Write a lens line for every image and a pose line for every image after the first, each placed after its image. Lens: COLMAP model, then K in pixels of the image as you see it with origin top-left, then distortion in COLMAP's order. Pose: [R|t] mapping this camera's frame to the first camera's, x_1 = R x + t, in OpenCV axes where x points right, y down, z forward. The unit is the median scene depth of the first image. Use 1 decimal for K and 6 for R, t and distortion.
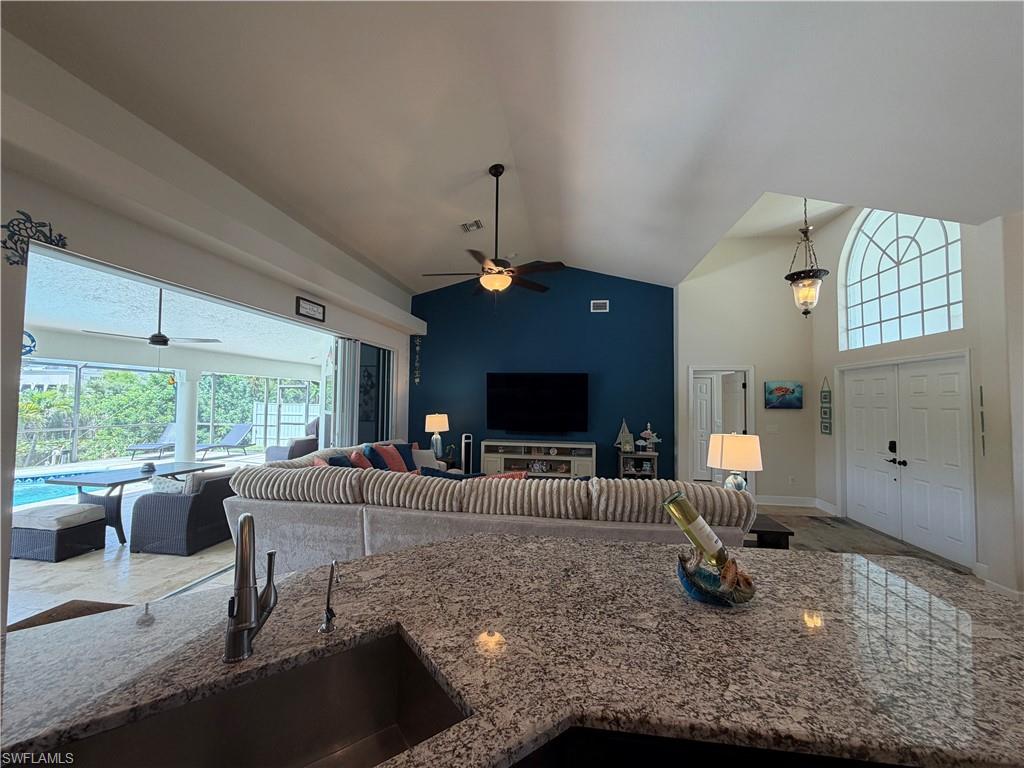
lens RADIAL K [[407.7, 0, 508.8], [0, 407.7, 384.2], [0, 0, 1]] dist [-0.001089, -0.000154]
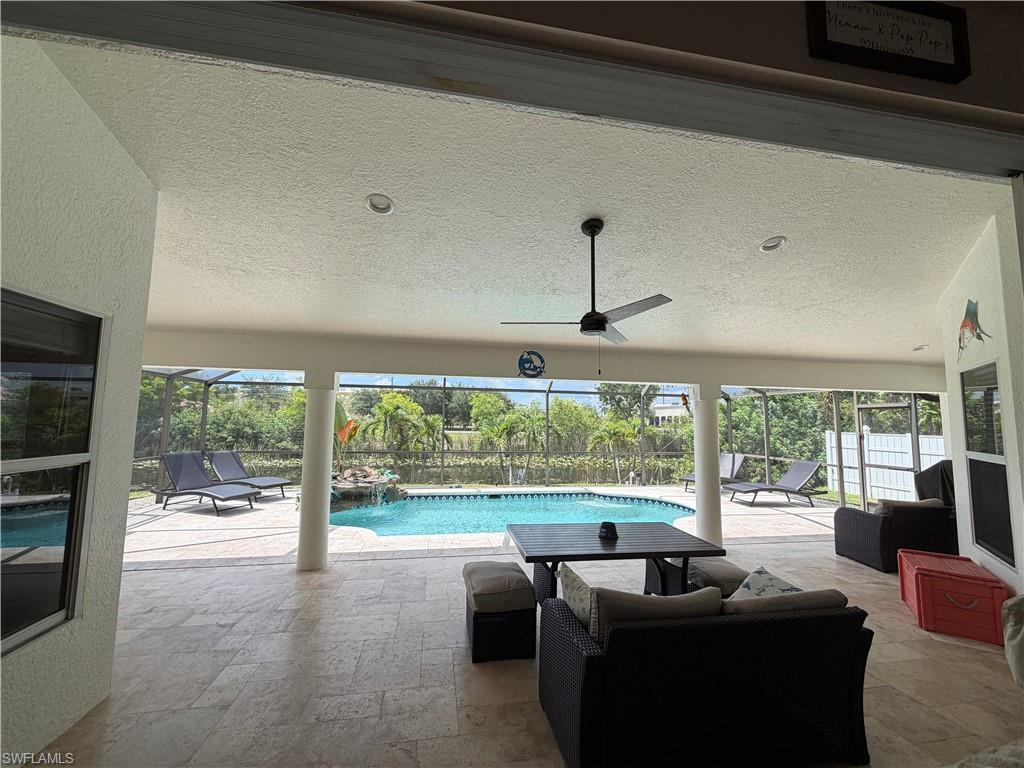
lens RADIAL K [[407.7, 0, 508.8], [0, 407.7, 384.2], [0, 0, 1]] dist [-0.001089, -0.000154]
pose [[0.324305, -0.094520, -0.941219, -0.137789], [0.028088, 0.995519, -0.090296, 0.013754], [0.945536, 0.002847, 0.325506, 0.279065]]
